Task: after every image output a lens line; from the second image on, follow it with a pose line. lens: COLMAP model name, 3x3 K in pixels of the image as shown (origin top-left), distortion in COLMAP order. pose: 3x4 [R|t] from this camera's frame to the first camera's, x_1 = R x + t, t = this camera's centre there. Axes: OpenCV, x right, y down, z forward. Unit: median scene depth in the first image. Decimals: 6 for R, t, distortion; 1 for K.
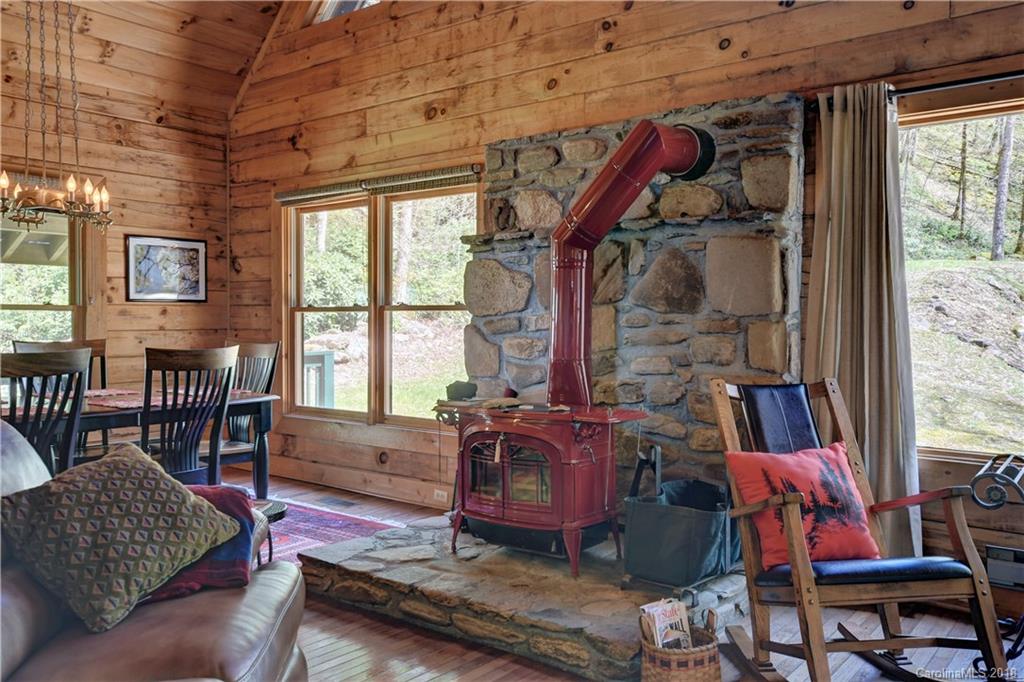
lens RADIAL K [[843.4, 0, 512.0], [0, 843.4, 341.0], [0, 0, 1]] dist [-0.010363, 0.076620]
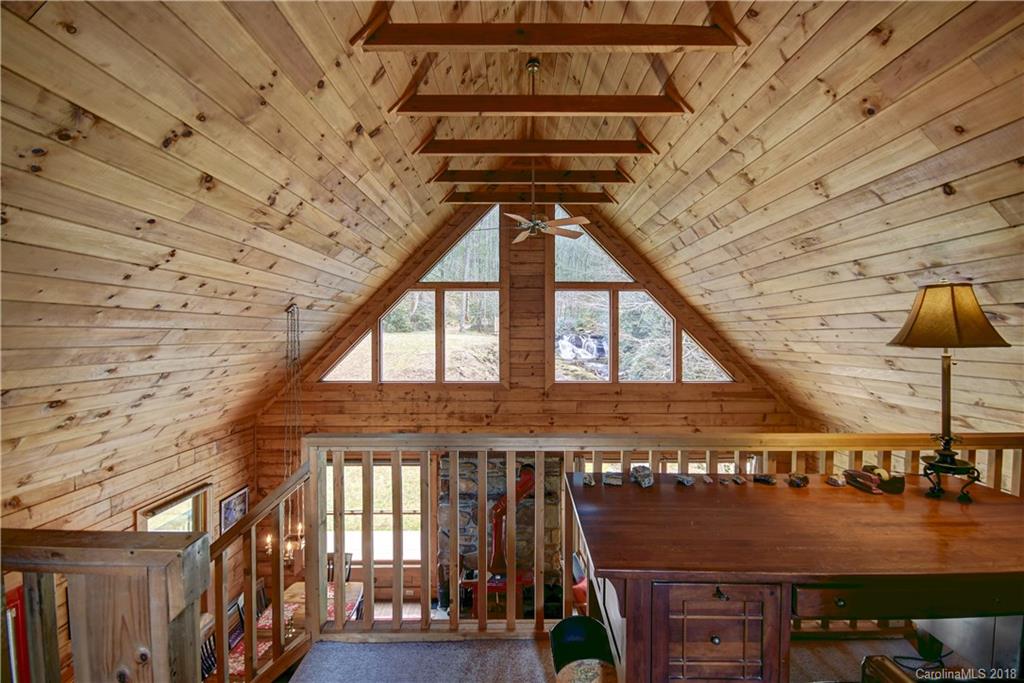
lens RADIAL K [[453.2, 0, 516.1], [0, 453.2, 342.3], [0, 0, 1]] dist [0.002864, -0.000261]
pose [[0.779230, -0.012900, 0.626605, -0.706126], [0.017943, 0.999838, -0.001731, -0.570831], [-0.626481, 0.012592, 0.779335, -0.235499]]
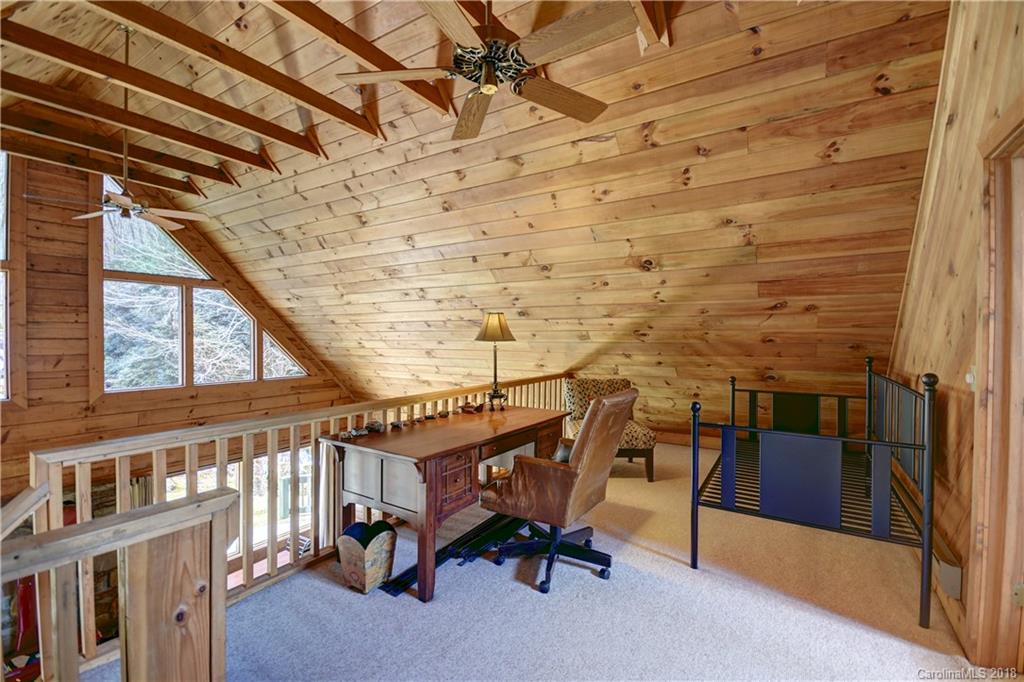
lens RADIAL K [[450.0, 0, 514.1], [0, 450.0, 337.4], [0, 0, 1]] dist [0.027866, -0.021062]
pose [[-0.104106, -0.006681, 0.994544, -0.979883], [0.021284, 0.999733, 0.008944, -0.574349], [-0.994338, 0.022099, -0.103936, -0.124352]]
